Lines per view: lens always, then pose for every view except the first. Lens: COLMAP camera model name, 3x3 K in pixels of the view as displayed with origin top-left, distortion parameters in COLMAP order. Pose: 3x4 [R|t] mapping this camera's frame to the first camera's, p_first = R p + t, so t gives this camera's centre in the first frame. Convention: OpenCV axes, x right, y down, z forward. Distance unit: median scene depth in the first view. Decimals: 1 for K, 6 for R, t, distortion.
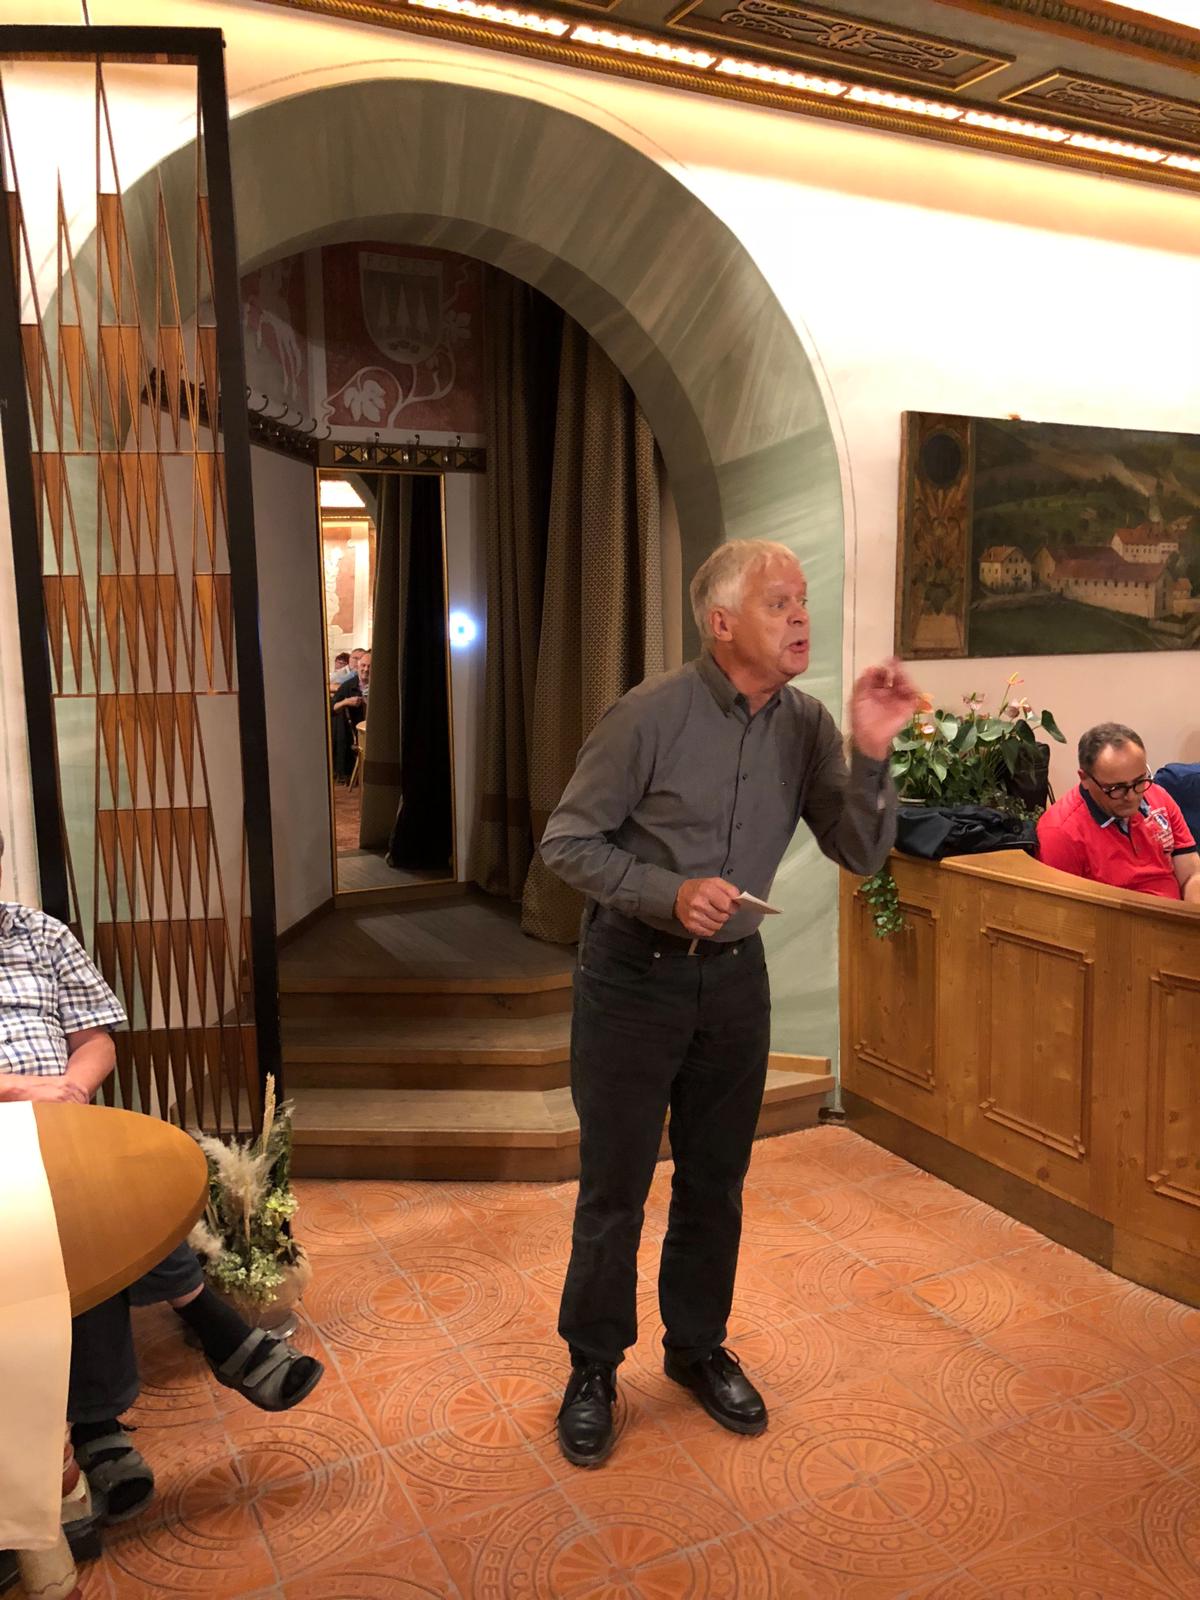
lens RADIAL K [[1288.5, 0, 600.0], [0, 1288.5, 800.0], [0, 0, 1]] dist [0.001807, 0.013735]
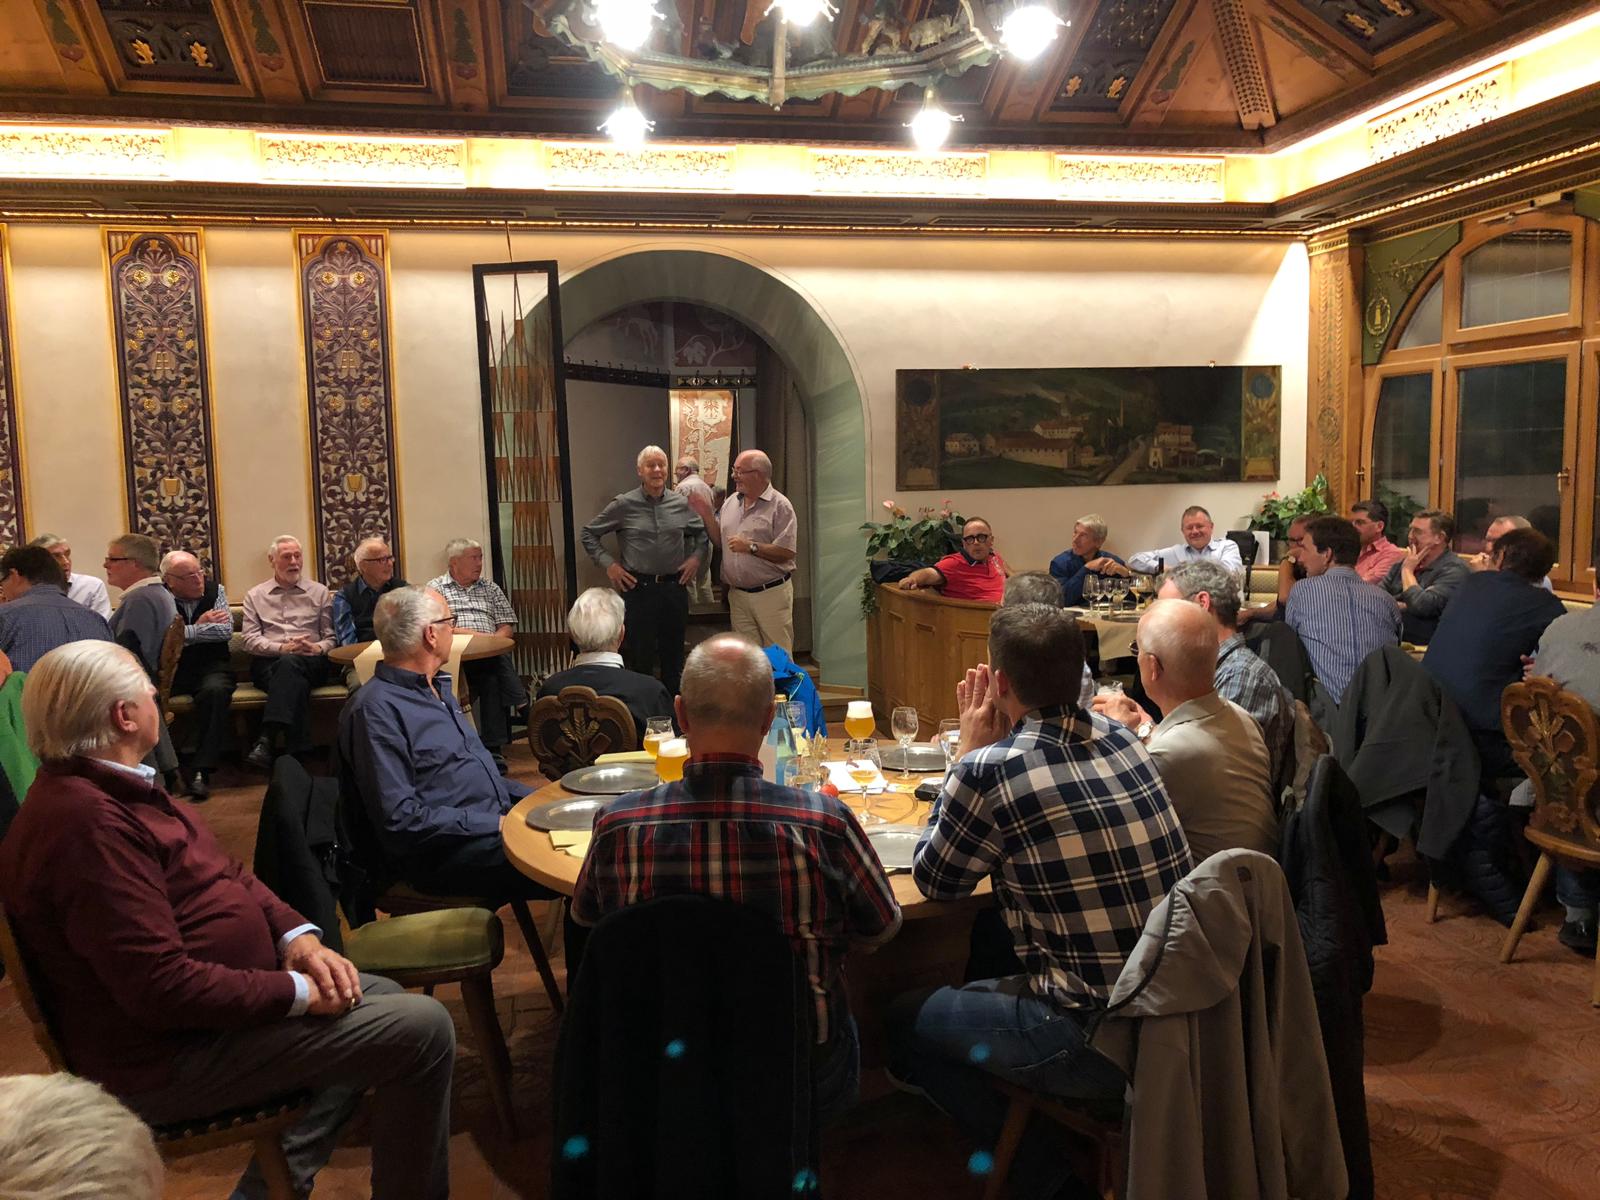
lens RADIAL K [[1293.7, 0, 800.0], [0, 1293.7, 600.0], [0, 0, 1]] dist [0.109476, 0.002529]
pose [[0.955436, 0.027329, -0.293931, 0.715987], [-0.034528, 0.999217, -0.019331, 0.111497], [0.293173, 0.028619, 0.955631, -1.022166]]
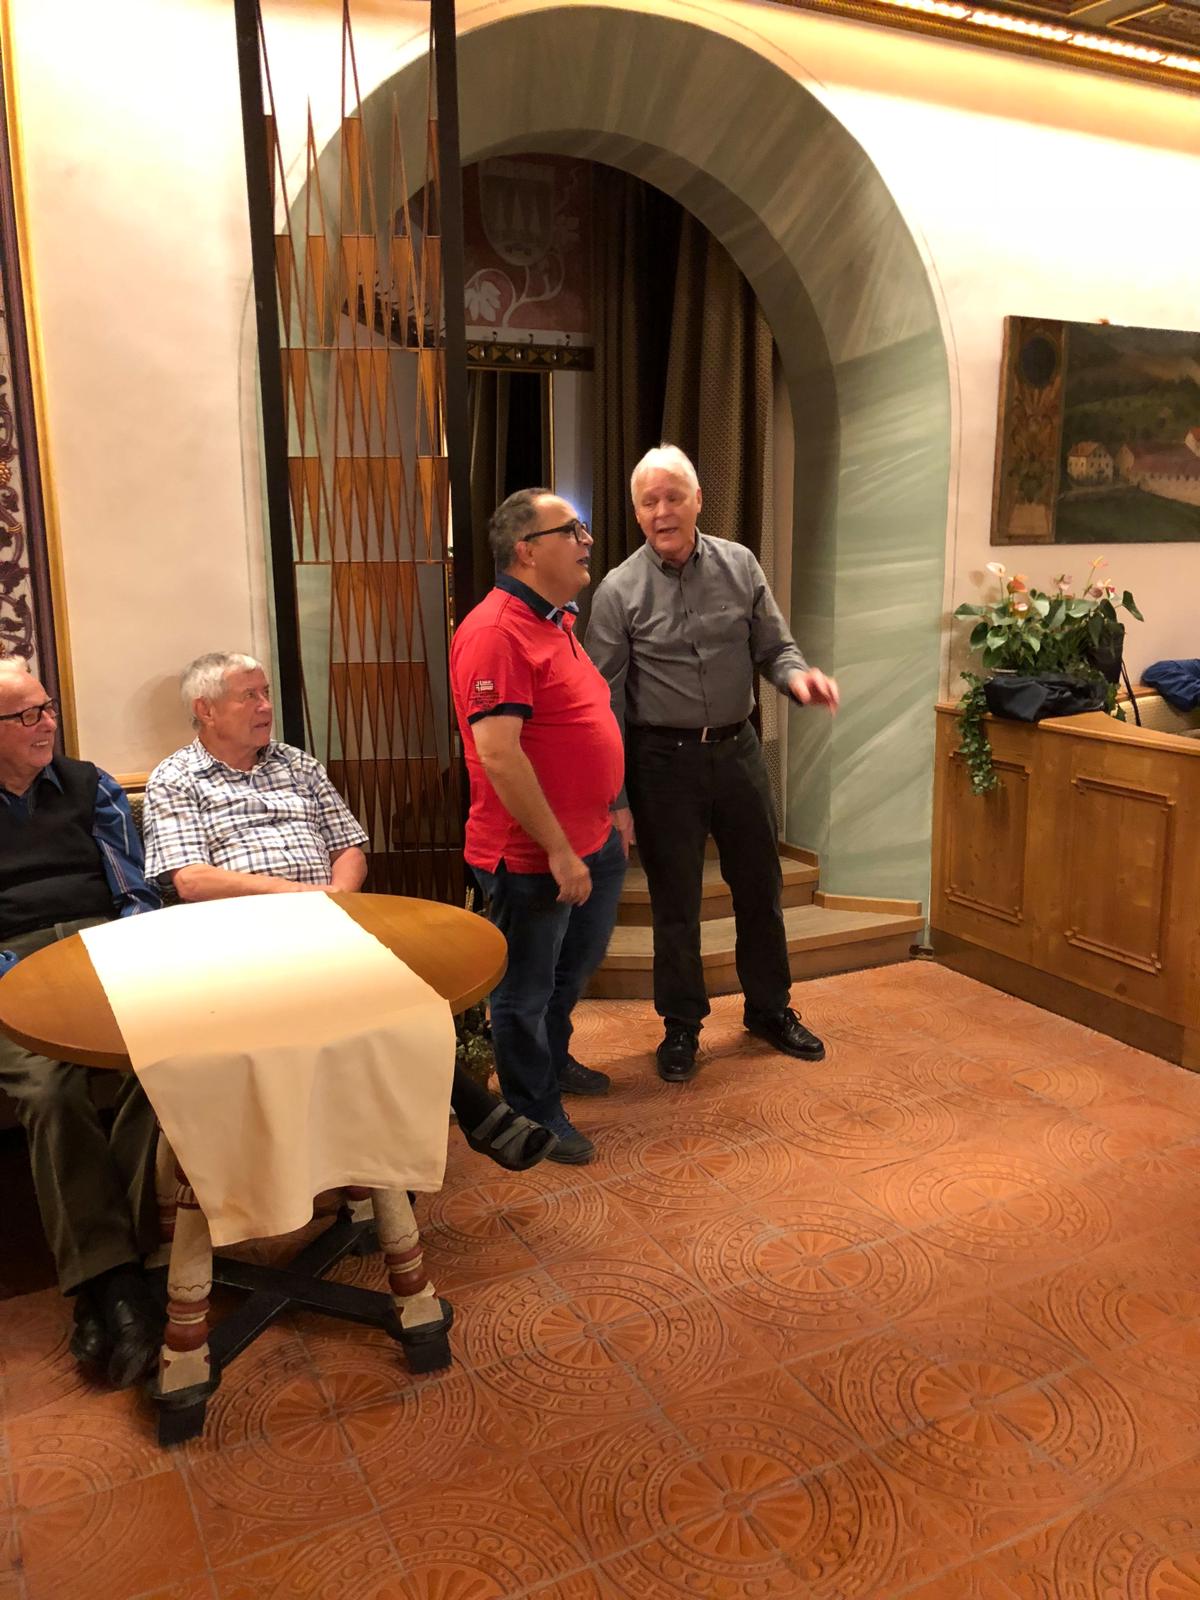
lens RADIAL K [[1286.3, 0, 600.0], [0, 1286.3, 800.0], [0, 0, 1]] dist [0.003691, -0.002609]
pose [[0.999970, 0.007701, -0.000695, -0.108380], [-0.007632, 0.997478, 0.070561, 0.035810], [0.001237, -0.070553, 0.997507, -0.124821]]
